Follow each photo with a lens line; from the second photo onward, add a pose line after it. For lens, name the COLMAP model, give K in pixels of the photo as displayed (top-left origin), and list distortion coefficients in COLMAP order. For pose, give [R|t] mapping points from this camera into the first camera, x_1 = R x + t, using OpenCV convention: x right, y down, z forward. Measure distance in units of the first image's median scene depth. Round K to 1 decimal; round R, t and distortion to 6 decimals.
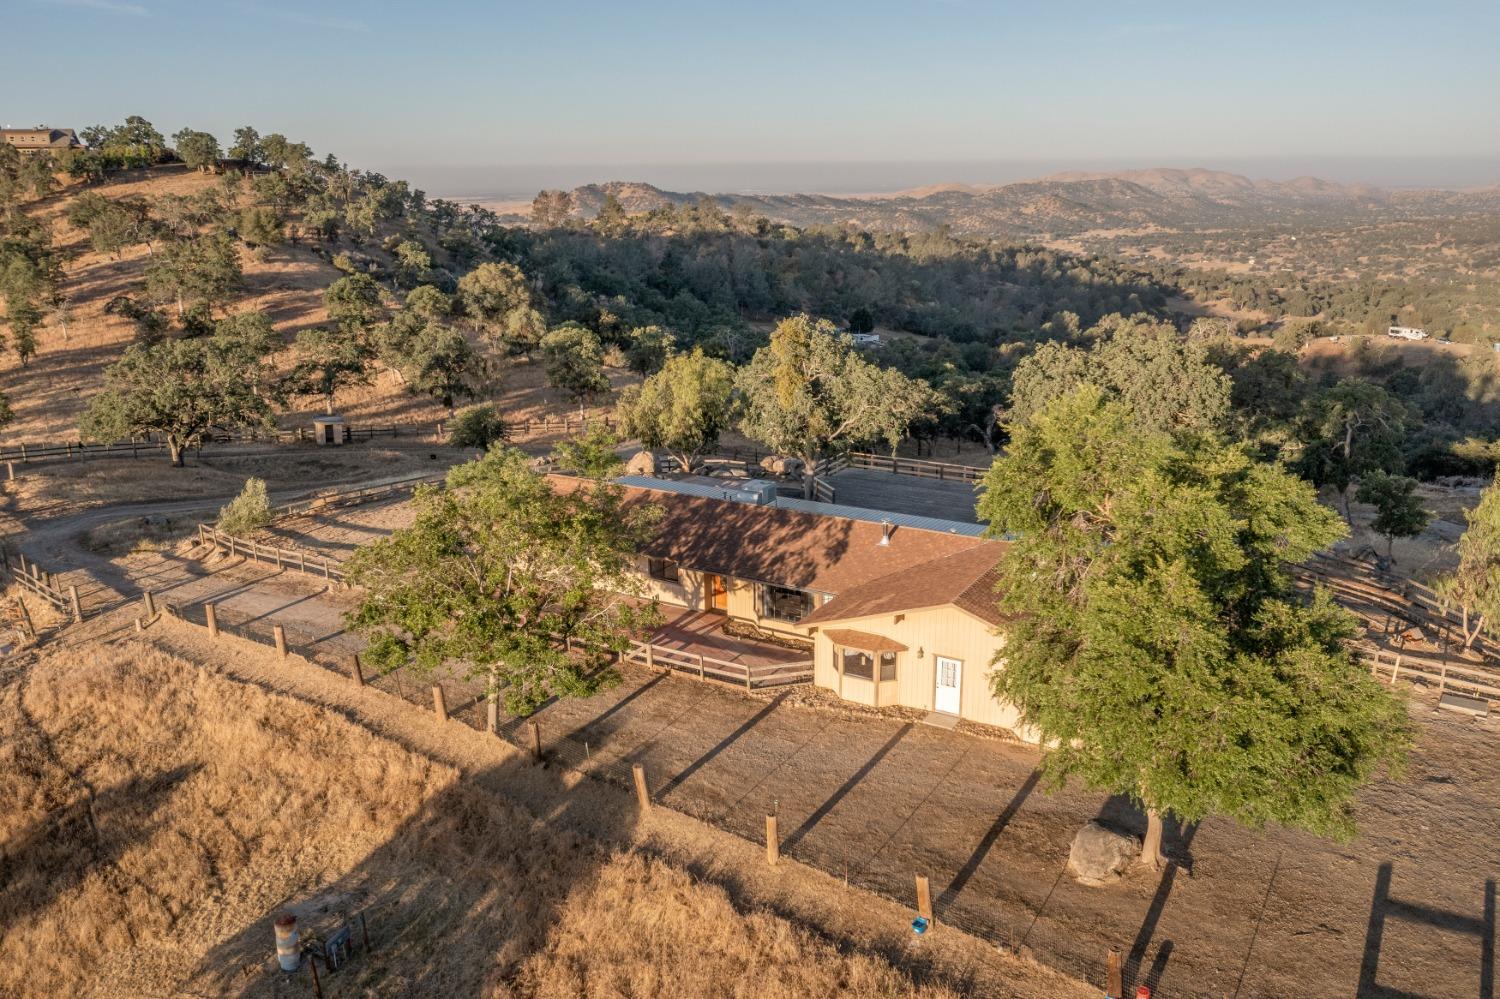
lens RADIAL K [[1167.9, 0, 750.0], [0, 1167.9, 499.5], [0, 0, 1]] dist [-0.014238, 0.000134]
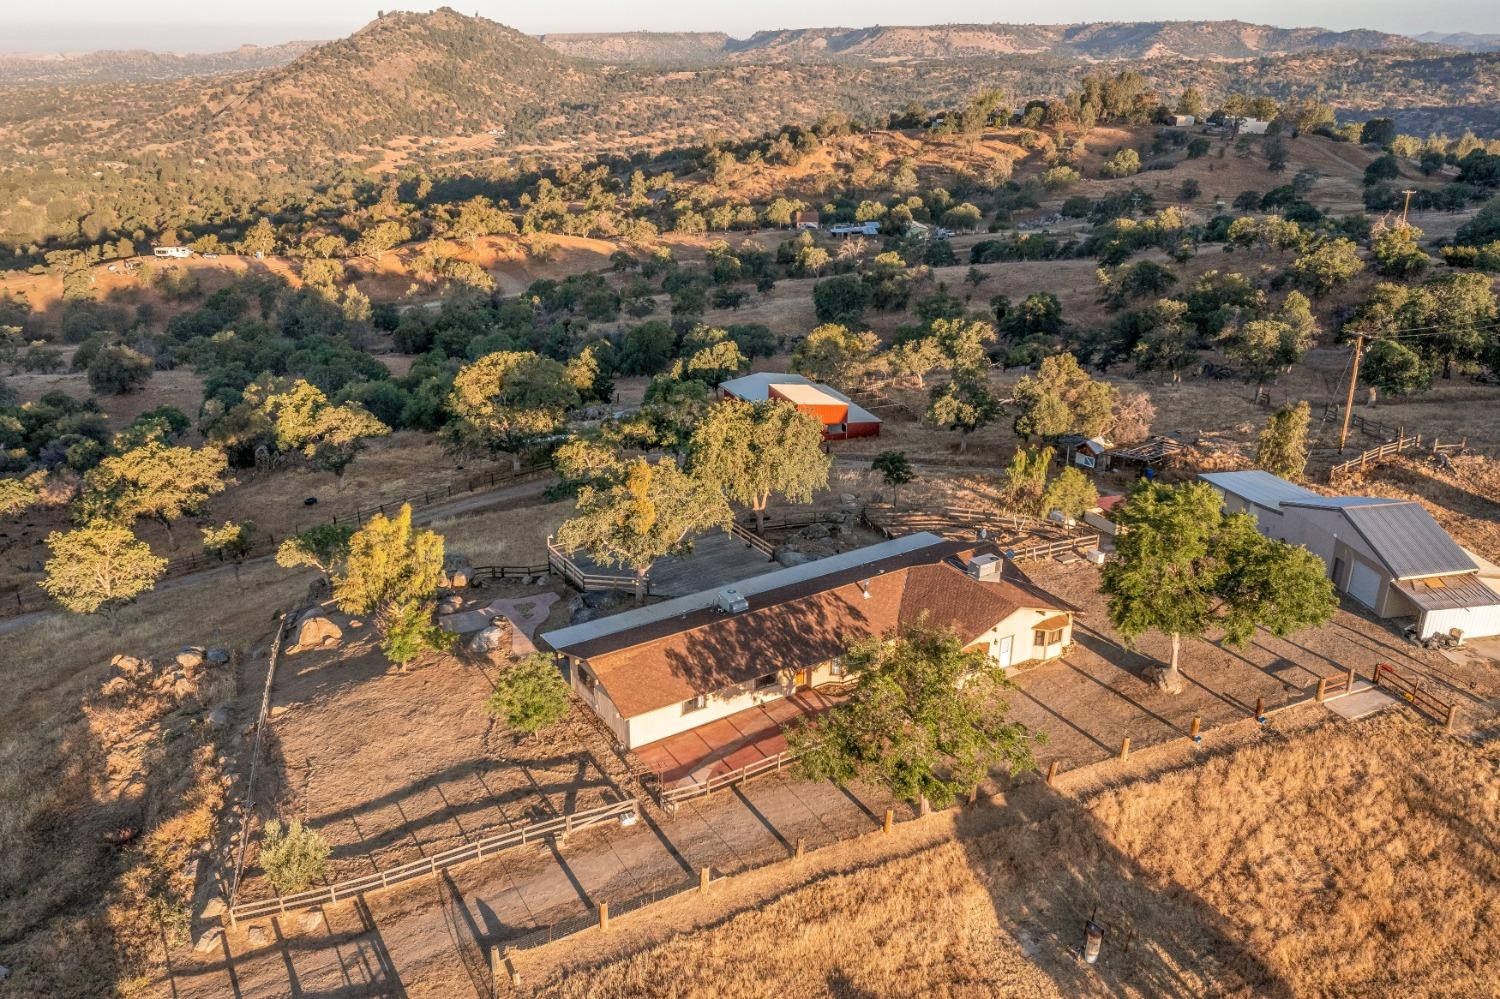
lens RADIAL K [[1167.9, 0, 750.0], [0, 1167.9, 499.5], [0, 0, 1]] dist [-0.014238, 0.000134]
pose [[0.453581, -0.313745, 0.834163, -1.349949], [0.226972, 0.945788, 0.232312, -0.534457], [-0.861828, 0.083959, 0.500203, 0.410629]]
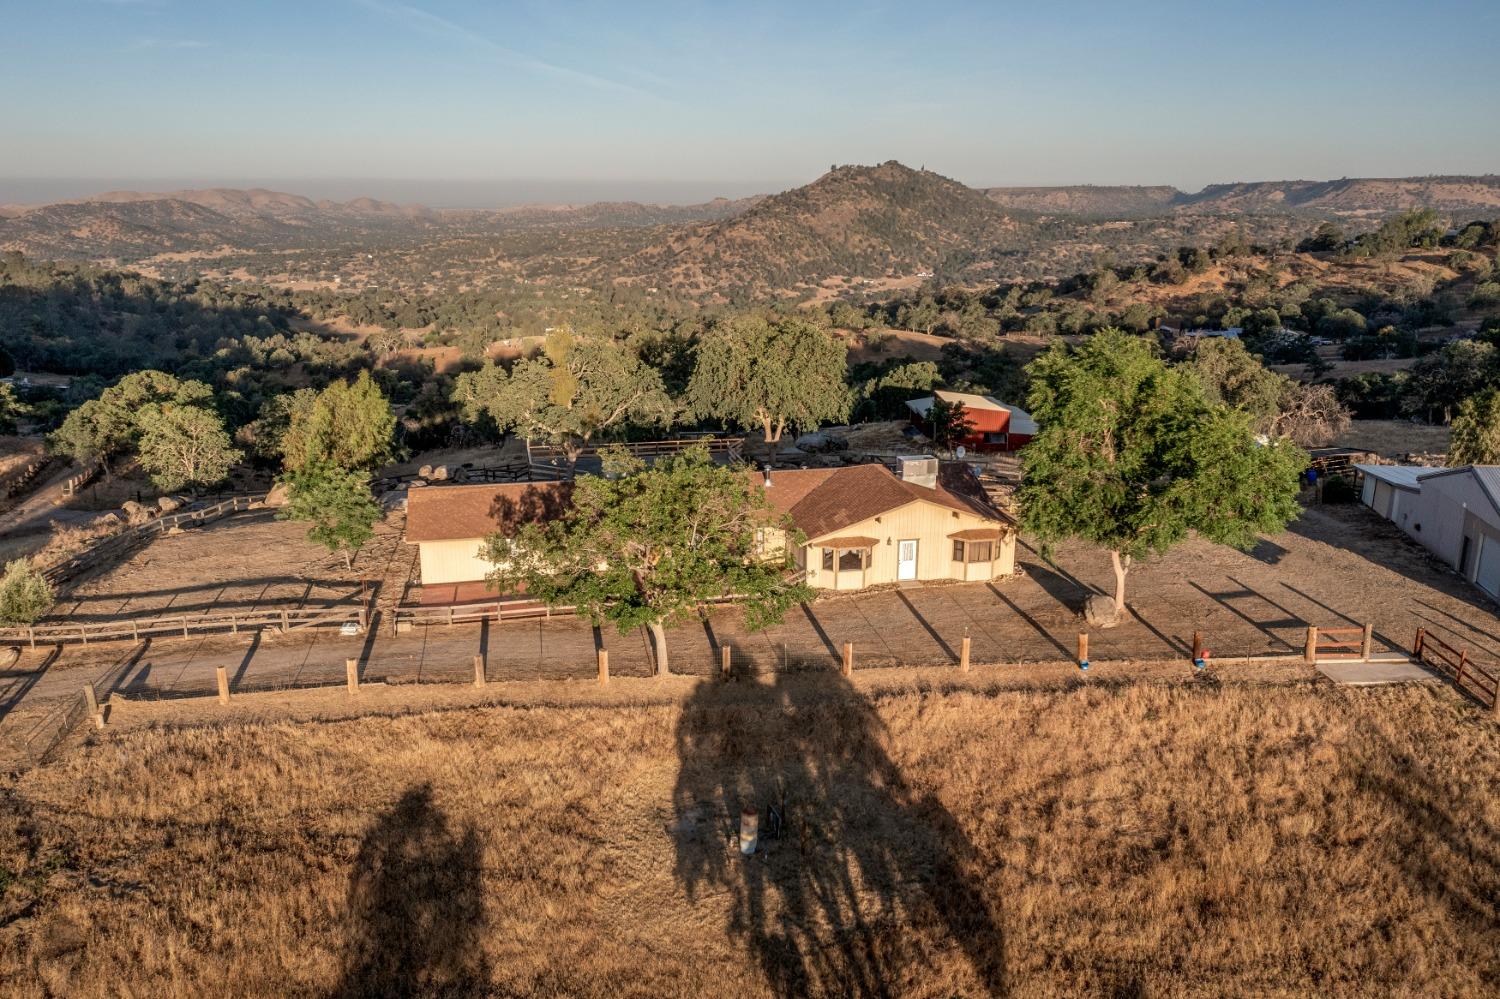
lens RADIAL K [[1167.9, 0, 750.0], [0, 1167.9, 499.5], [0, 0, 1]] dist [-0.014238, 0.000134]
pose [[0.737698, -0.159086, 0.656120, -0.862603], [0.170053, 0.984291, 0.047461, -0.013957], [-0.653363, 0.076563, 0.753163, 0.039683]]
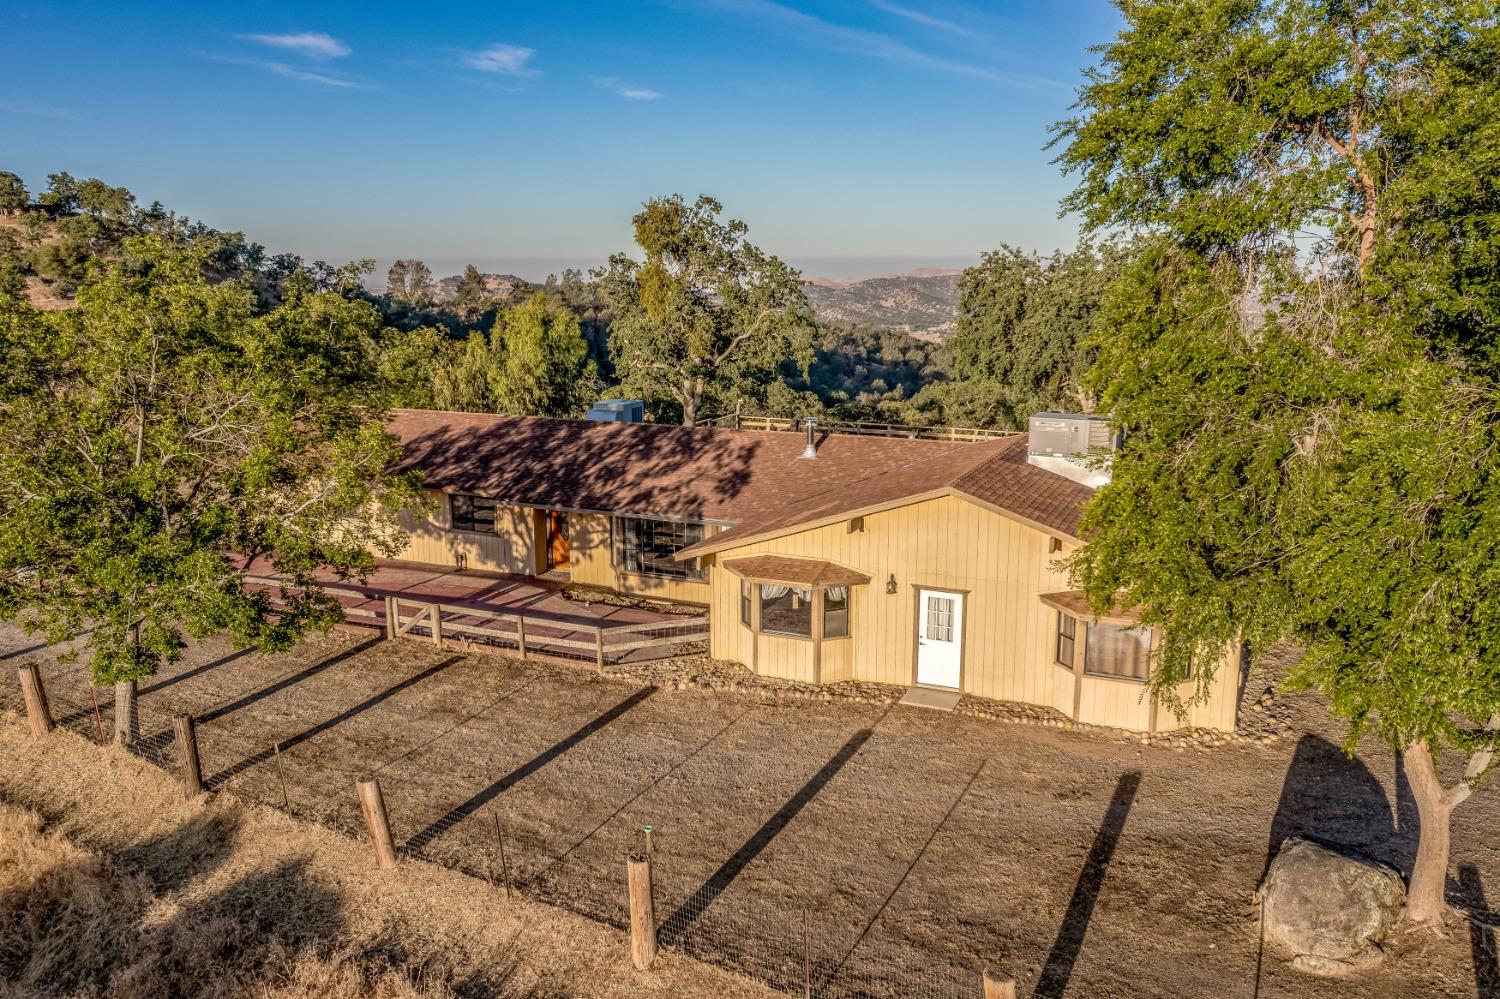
lens RADIAL K [[1167.9, 0, 750.0], [0, 1167.9, 499.5], [0, 0, 1]] dist [-0.014238, 0.000134]
pose [[0.993712, -0.012321, 0.111289, 0.009712], [0.020760, 0.996968, -0.074987, 0.126033], [-0.110028, 0.076826, 0.990955, 0.404720]]
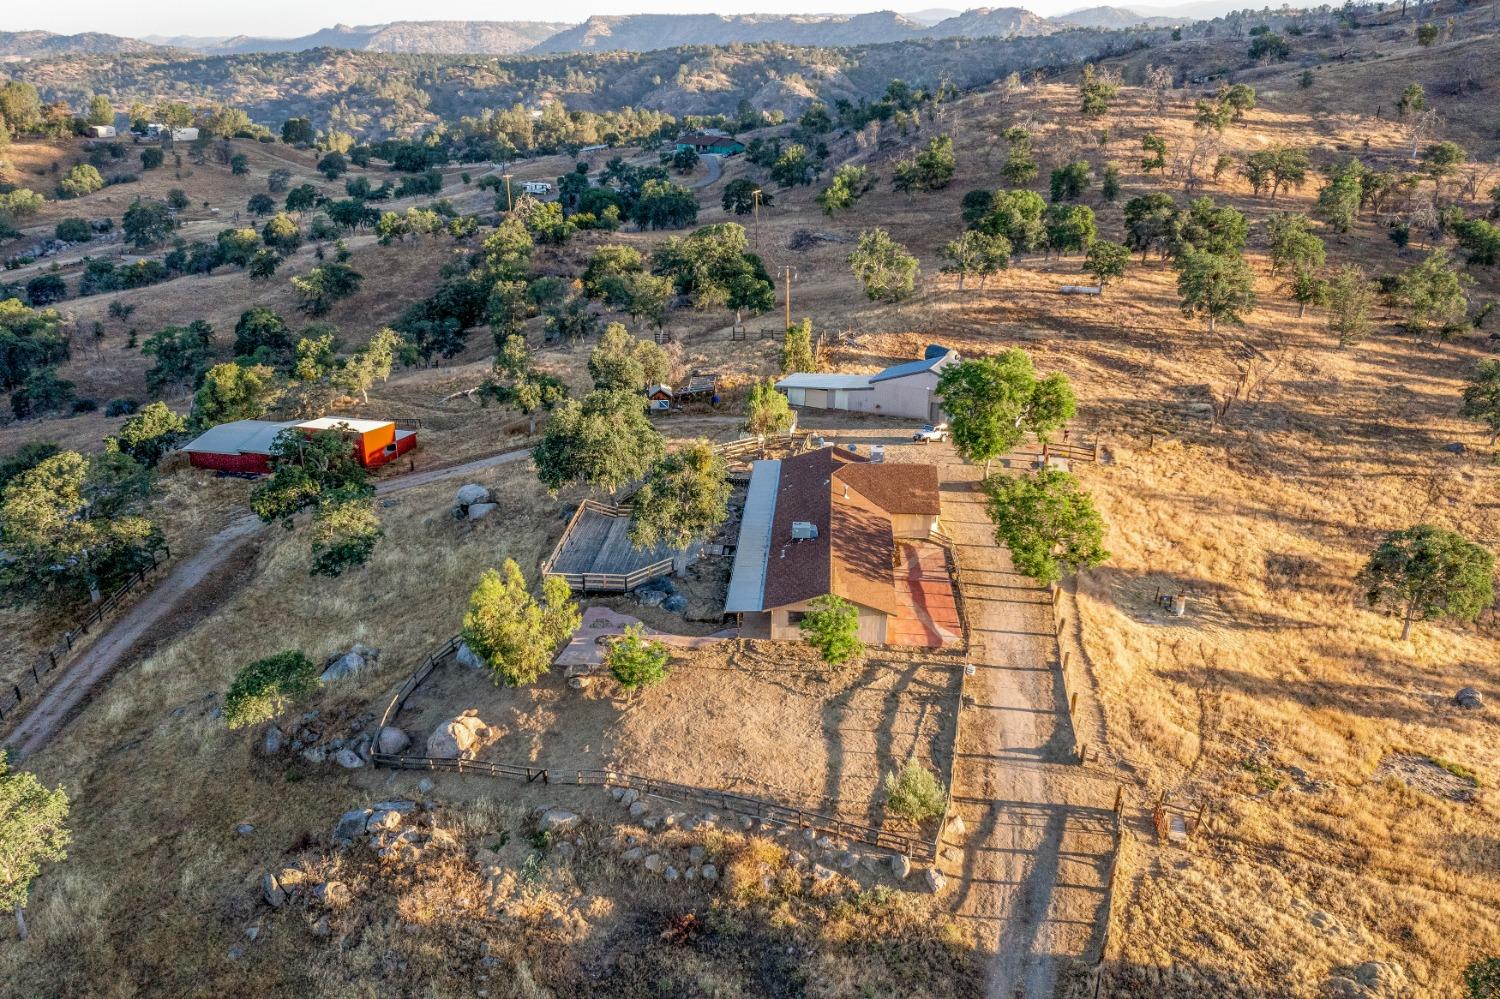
lens RADIAL K [[1167.9, 0, 750.0], [0, 1167.9, 499.5], [0, 0, 1]] dist [-0.014238, 0.000134]
pose [[-0.450966, -0.312070, 0.836207, -1.637831], [0.234035, 0.862757, 0.448193, -0.987534], [-0.861312, 0.397822, -0.316039, 1.994490]]
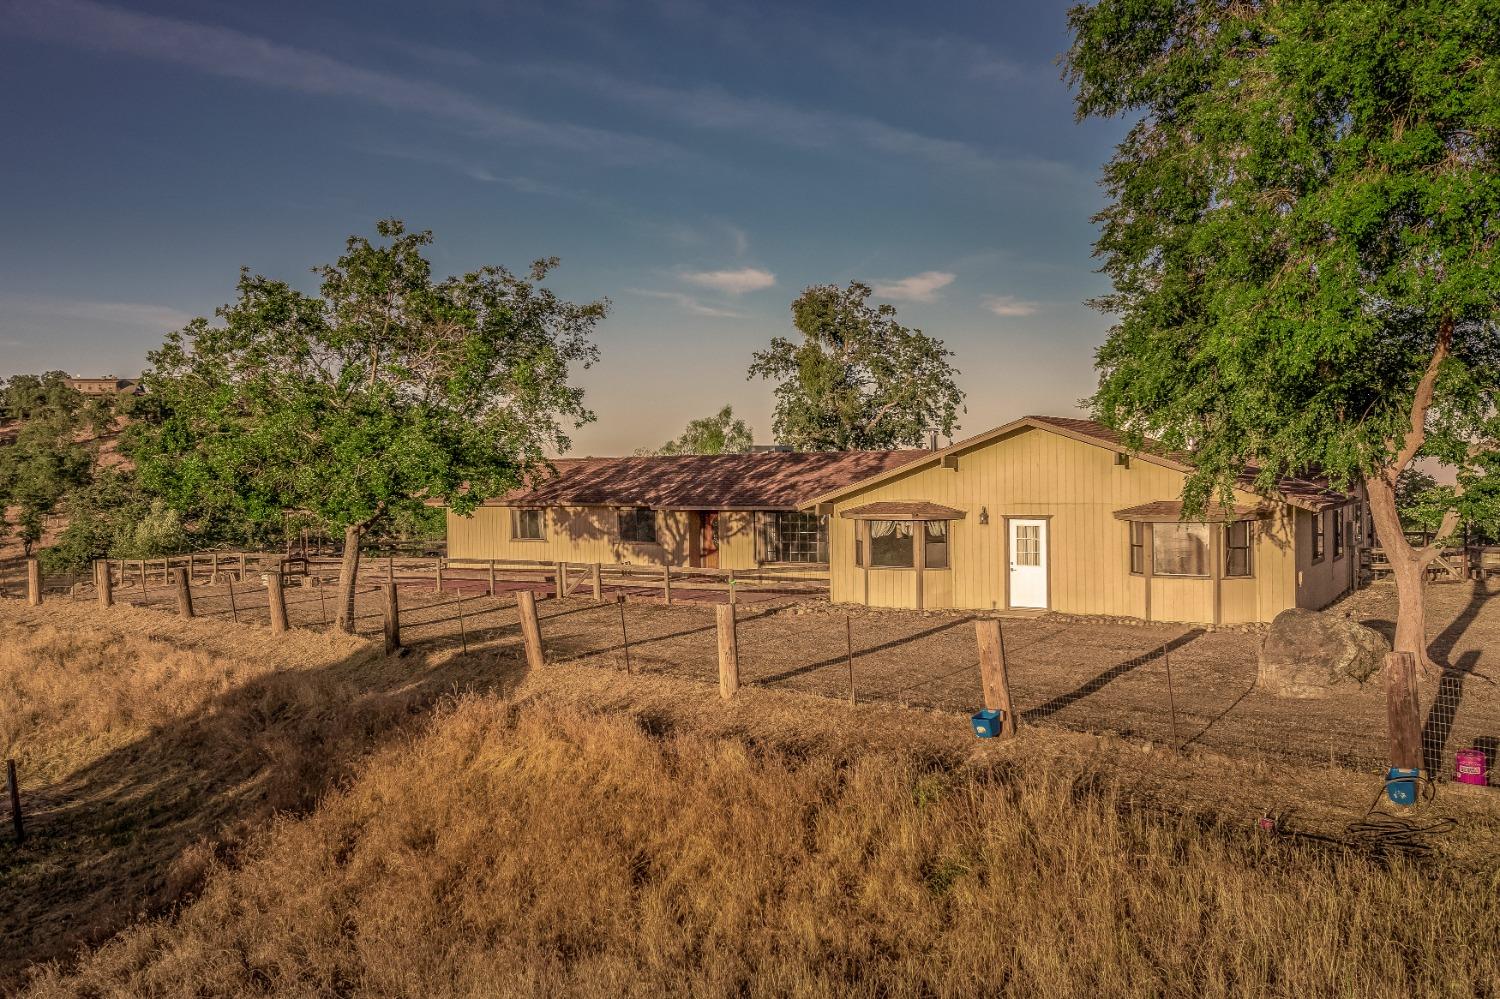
lens RADIAL K [[1203.6, 0, 750.0], [0, 1203.6, 499.5], [0, 0, 1]] dist [-0.012100, -0.004507]
pose [[0.998458, -0.001627, -0.055492, 0.048939], [-0.012285, 0.968313, -0.249437, 0.283169], [0.054139, 0.249734, 0.966800, 0.314144]]
